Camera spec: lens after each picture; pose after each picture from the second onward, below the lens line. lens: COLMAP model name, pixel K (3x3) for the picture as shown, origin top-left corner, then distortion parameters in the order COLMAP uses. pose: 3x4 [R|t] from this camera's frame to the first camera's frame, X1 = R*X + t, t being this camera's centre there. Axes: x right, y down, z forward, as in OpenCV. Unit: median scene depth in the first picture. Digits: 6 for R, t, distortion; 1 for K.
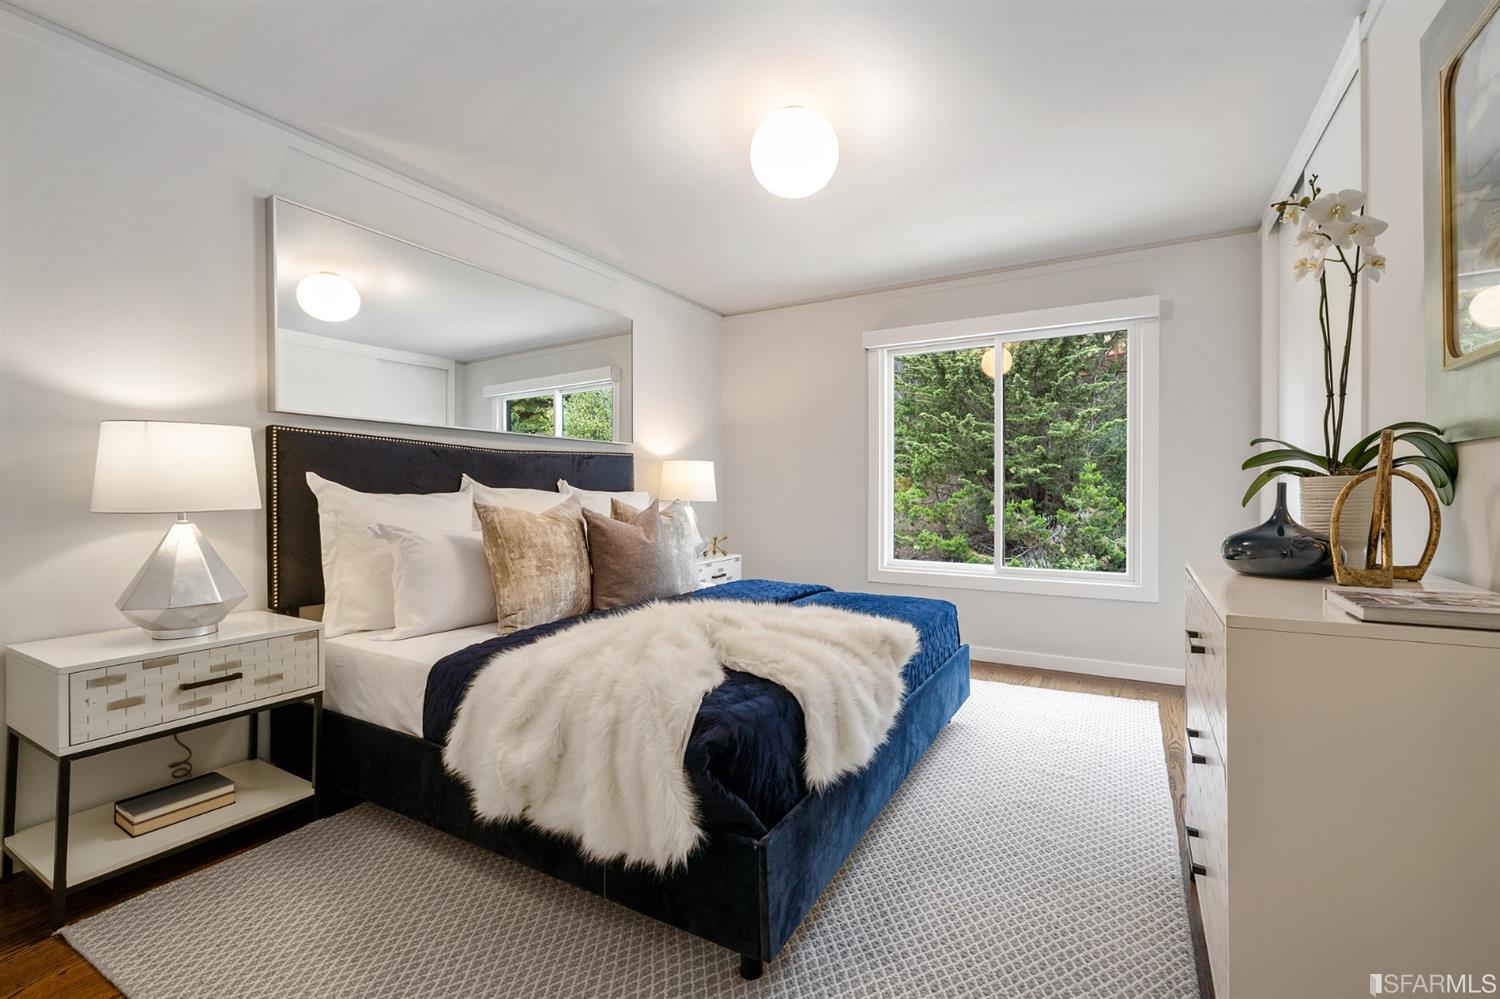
lens RADIAL K [[653.0, 0, 750.0], [0, 653.0, 499.5], [0, 0, 1]] dist [-0.000367, -0.000188]
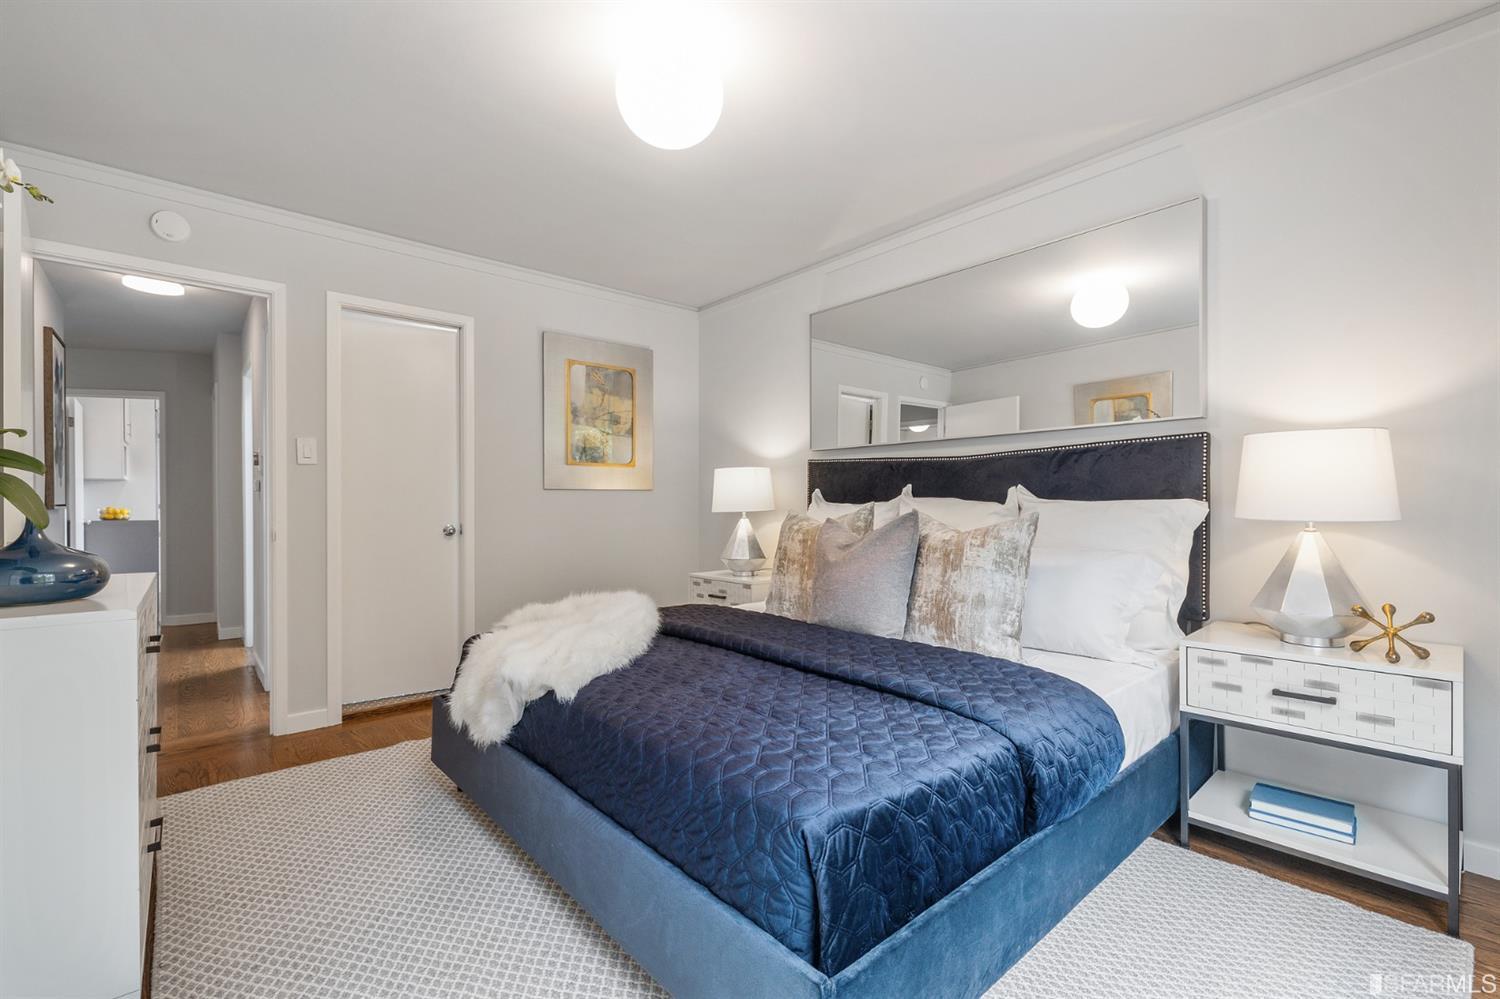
lens RADIAL K [[653.0, 0, 750.0], [0, 653.0, 499.5], [0, 0, 1]] dist [-0.000367, -0.000188]
pose [[-0.314403, 0.003212, -0.949284, 0.455997], [-0.001745, 0.999991, 0.003961, -0.012929], [0.949288, 0.002902, -0.314395, 0.743421]]
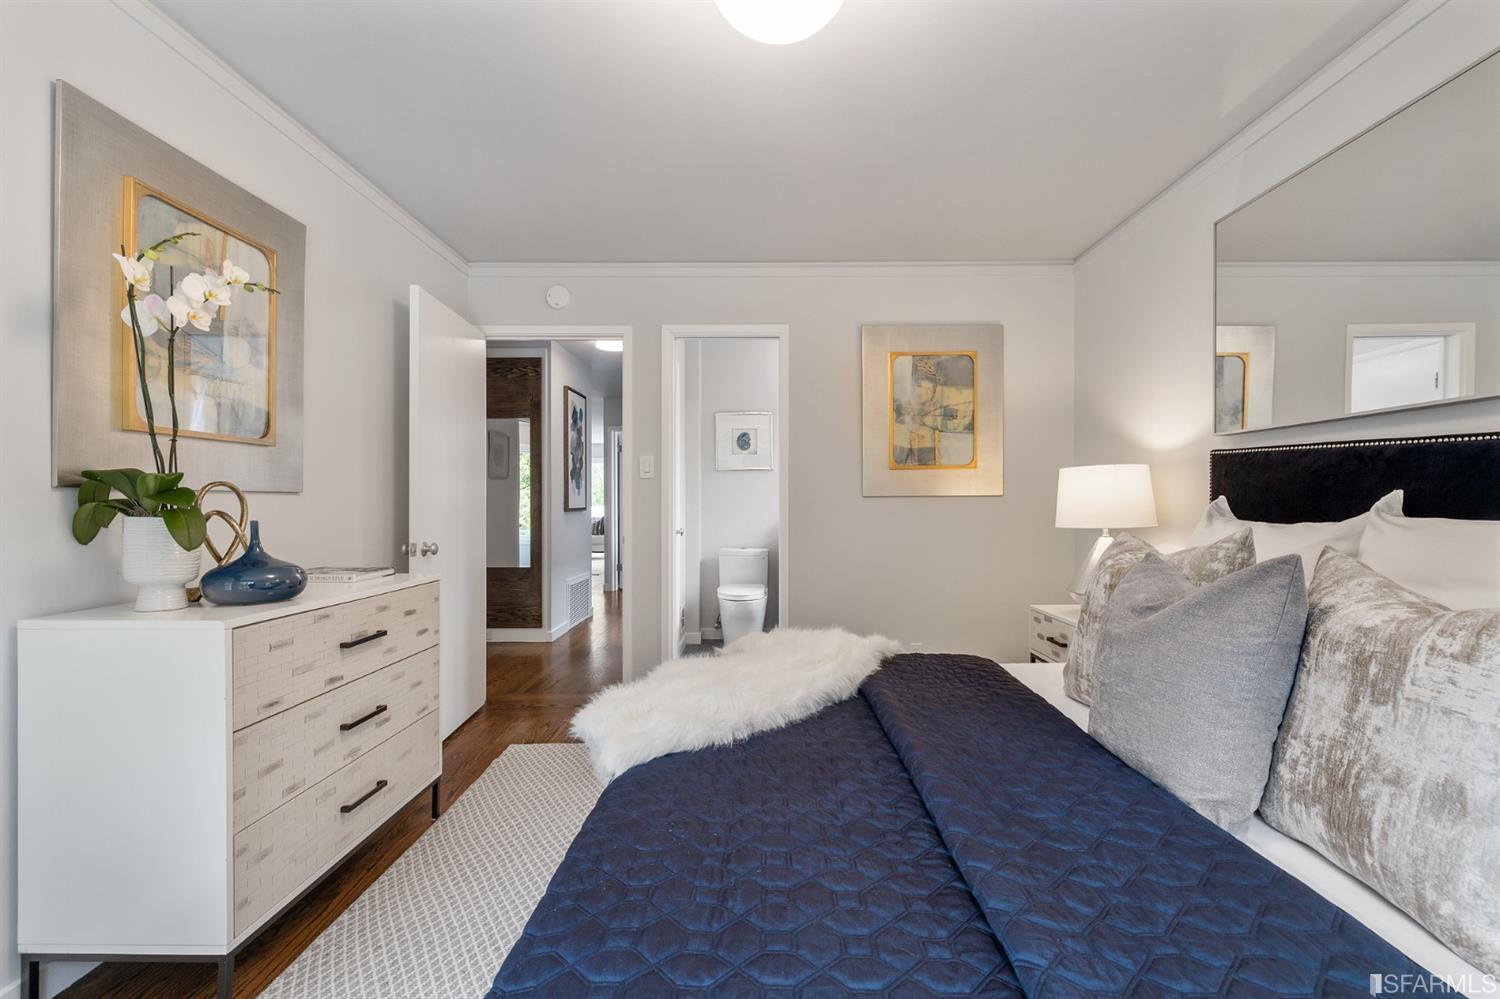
lens RADIAL K [[621.0, 0, 775.4], [0, 621.0, 497.2], [0, 0, 1]] dist [0.000514, 0.000036]
pose [[-0.864008, 0.006078, -0.503442, 0.189405], [0.003678, 0.999977, 0.005761, -0.027274], [0.503465, 0.003125, -0.864010, 0.815666]]
